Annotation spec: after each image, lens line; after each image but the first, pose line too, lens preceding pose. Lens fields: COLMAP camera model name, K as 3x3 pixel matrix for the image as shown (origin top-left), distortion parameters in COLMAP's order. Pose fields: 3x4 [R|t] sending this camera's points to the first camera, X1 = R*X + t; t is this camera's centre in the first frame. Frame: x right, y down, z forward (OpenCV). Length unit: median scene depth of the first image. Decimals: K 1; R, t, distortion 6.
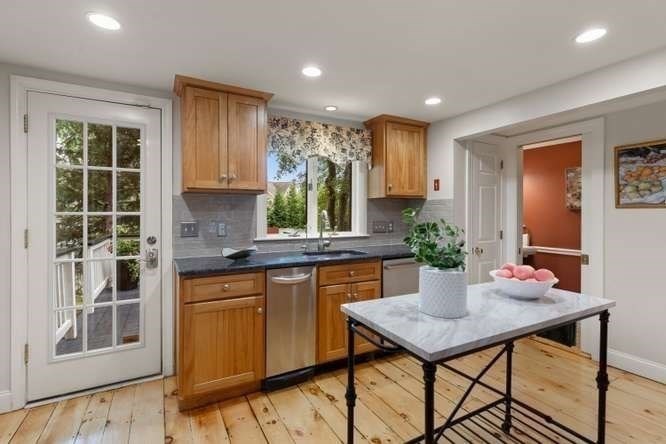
lens RADIAL K [[313.9, 0, 334.1], [0, 313.9, 214.5], [0, 0, 1]] dist [-0.000074, -0.000066]
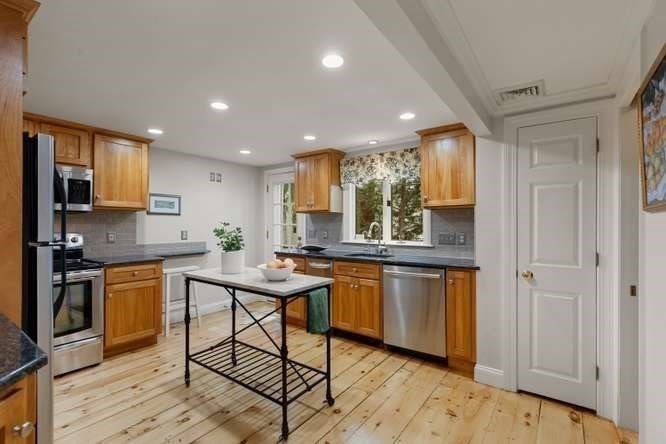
lens RADIAL K [[305.6, 0, 331.1], [0, 305.6, 223.9], [0, 0, 1]] dist [0.001665, -0.000191]
pose [[0.413940, -0.003278, -0.910298, 0.995827], [-0.004110, 0.999977, -0.005469, 0.001262], [0.910295, 0.006005, 0.413917, 0.314547]]
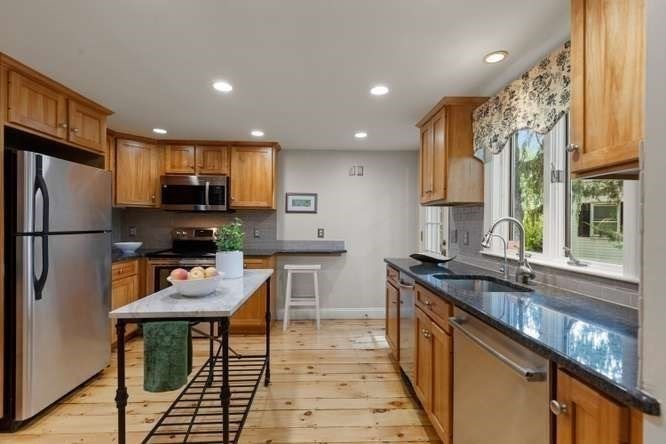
lens RADIAL K [[305.6, 0, 331.1], [0, 305.6, 223.9], [0, 0, 1]] dist [0.001665, -0.000191]
pose [[-0.455214, -0.003133, -0.890376, 0.660930], [-0.010349, 0.999945, 0.001772, 0.003263], [0.890322, 0.010022, -0.455222, 0.937922]]
